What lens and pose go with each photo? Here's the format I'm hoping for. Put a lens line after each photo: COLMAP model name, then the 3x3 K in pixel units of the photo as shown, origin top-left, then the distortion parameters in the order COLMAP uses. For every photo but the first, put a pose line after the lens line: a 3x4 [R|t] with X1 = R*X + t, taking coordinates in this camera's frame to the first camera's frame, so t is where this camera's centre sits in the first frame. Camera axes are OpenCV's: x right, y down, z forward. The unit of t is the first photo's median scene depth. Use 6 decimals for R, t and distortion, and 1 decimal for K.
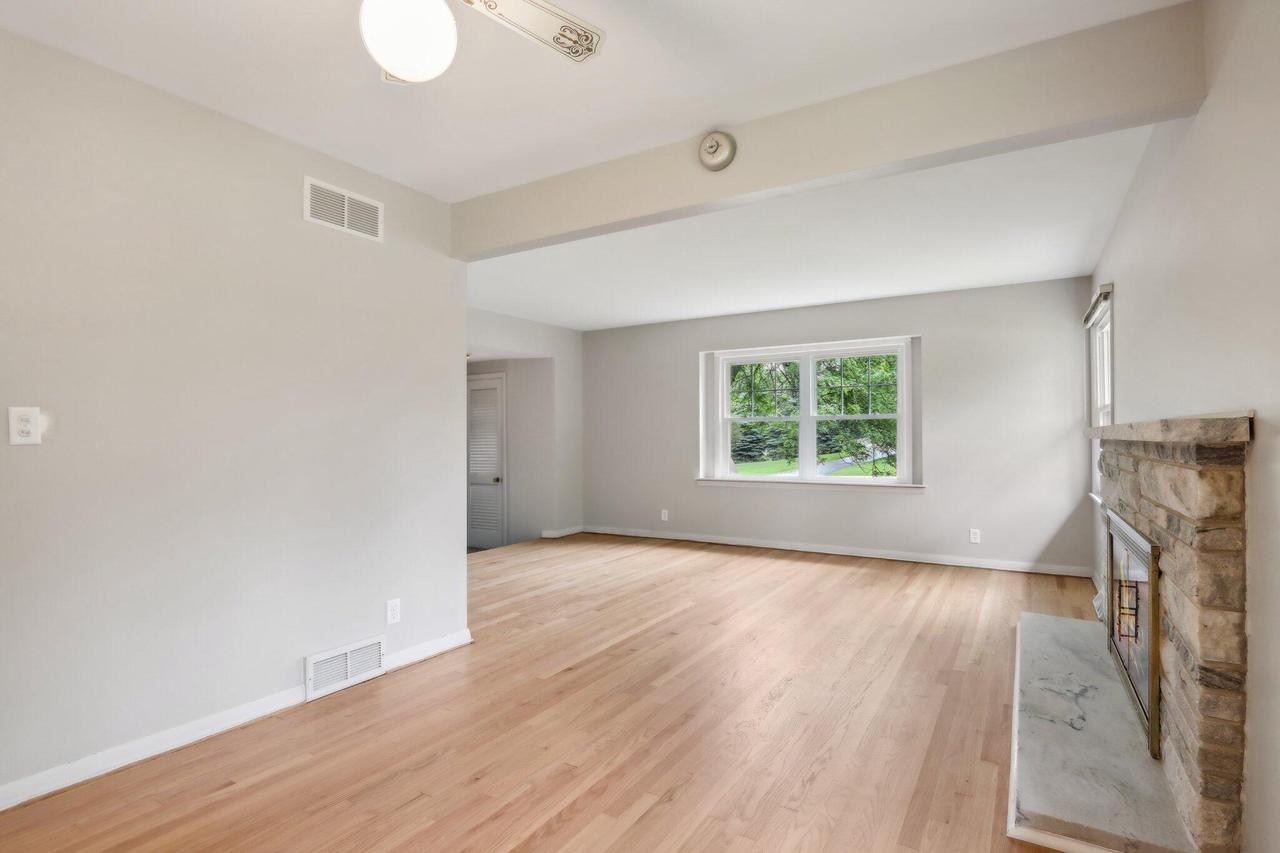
lens RADIAL K [[633.9, 0, 649.7], [0, 633.9, 426.2], [0, 0, 1]] dist [-0.015413, 0.001553]
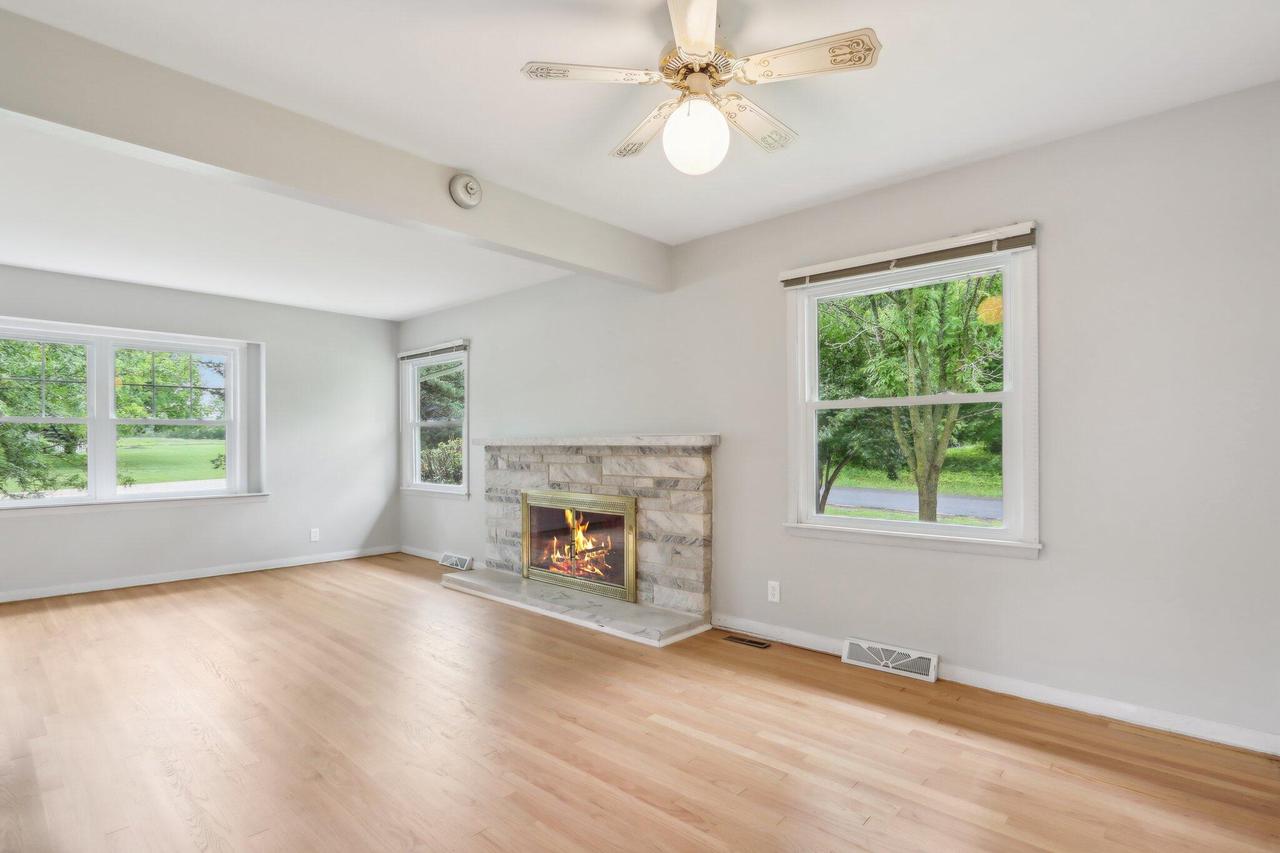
lens RADIAL K [[633.9, 0, 647.7], [0, 633.9, 438.1], [0, 0, 1]] dist [-0.015413, 0.001553]
pose [[0.201452, 0.004008, 0.979490, -0.939525], [-0.010704, 0.999941, -0.001891, 0.003484], [-0.979440, -0.010103, 0.201483, 0.445605]]
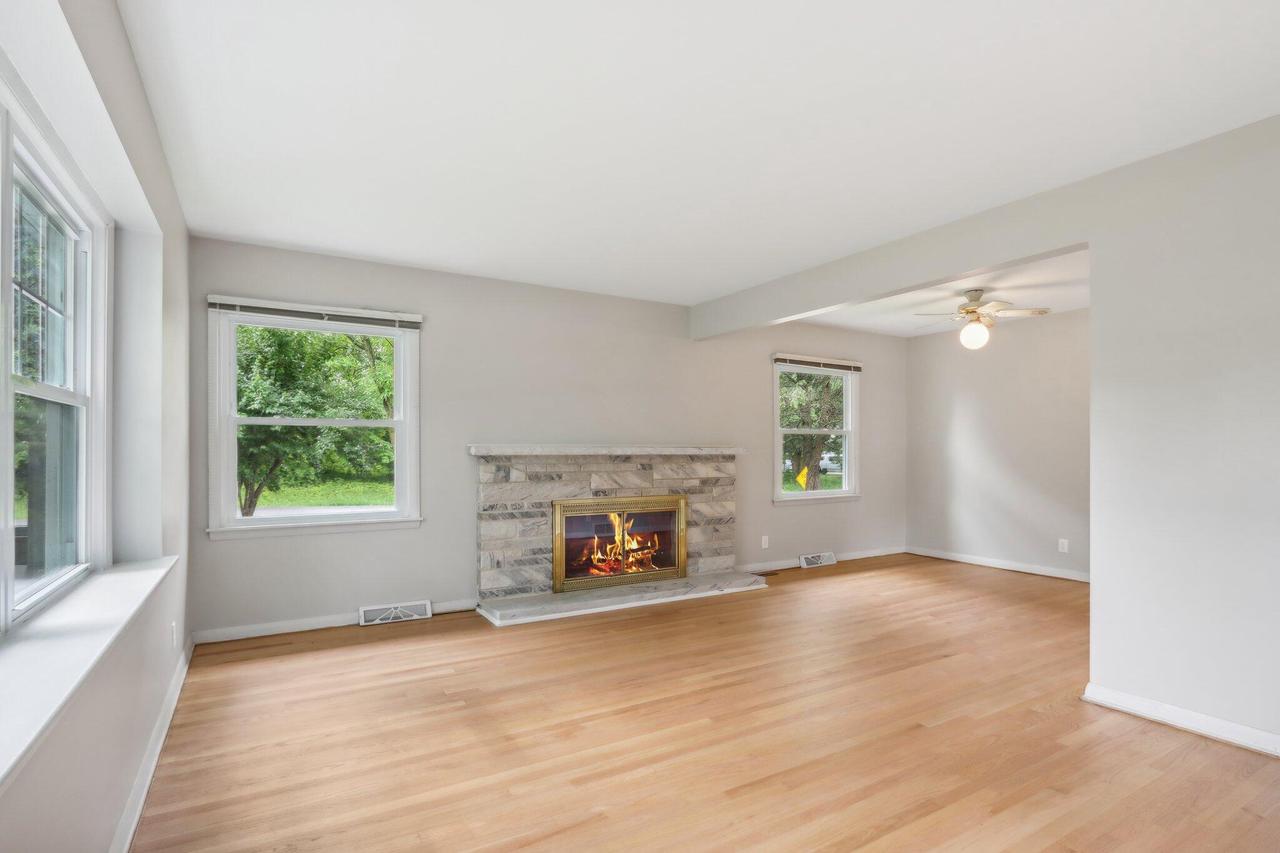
lens RADIAL K [[633.9, 0, 630.5], [0, 633.9, 450.7], [0, 0, 1]] dist [-0.015413, 0.001553]
pose [[-0.876058, 0.001527, 0.482203, -0.208885], [-0.007221, 0.999841, -0.016285, 0.042373], [-0.482151, -0.017749, -0.875908, 2.709404]]
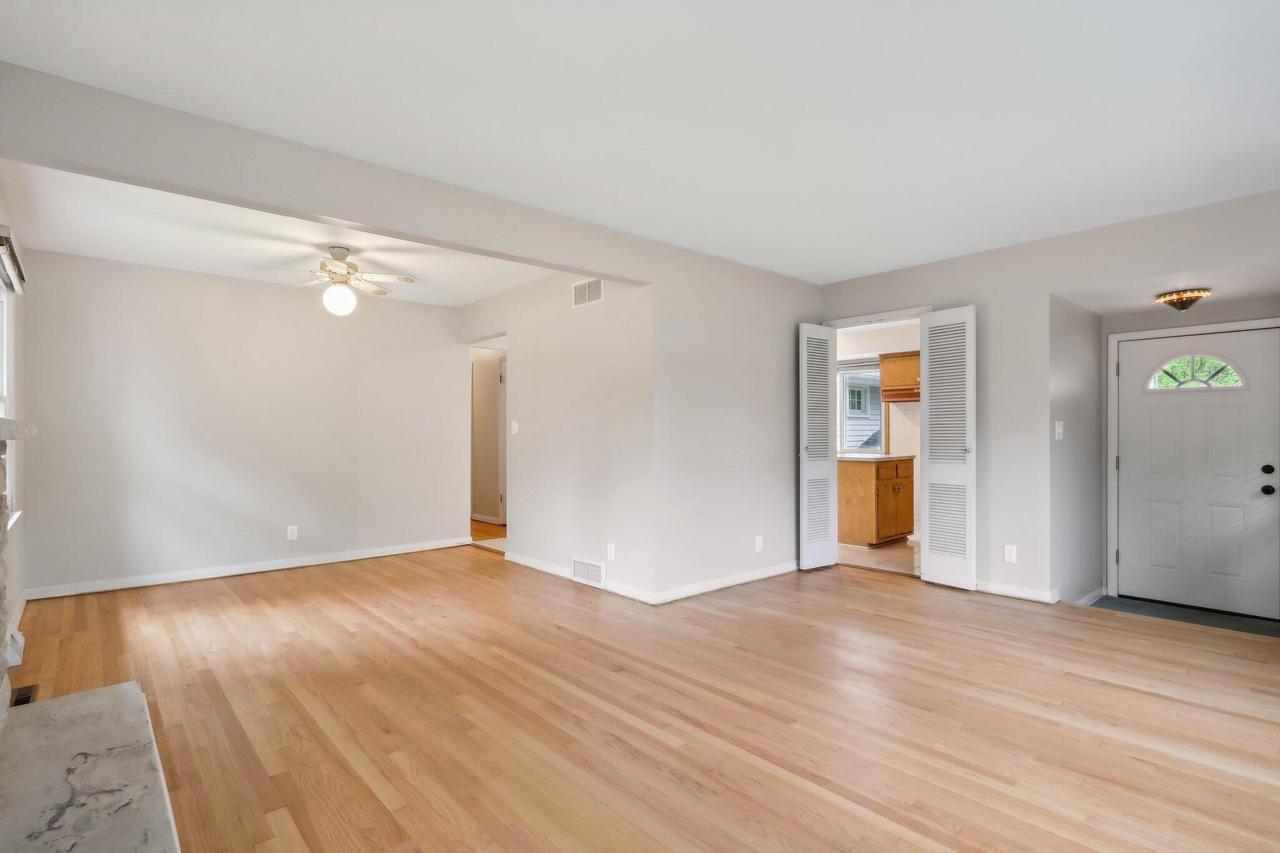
lens RADIAL K [[633.9, 0, 646.9], [0, 633.9, 431.8], [0, 0, 1]] dist [-0.015413, 0.001553]
pose [[-0.302717, 0.000544, -0.953080, 1.136568], [0.023242, 0.999707, -0.006811, 0.035612], [0.952797, -0.024213, -0.302641, 1.814283]]
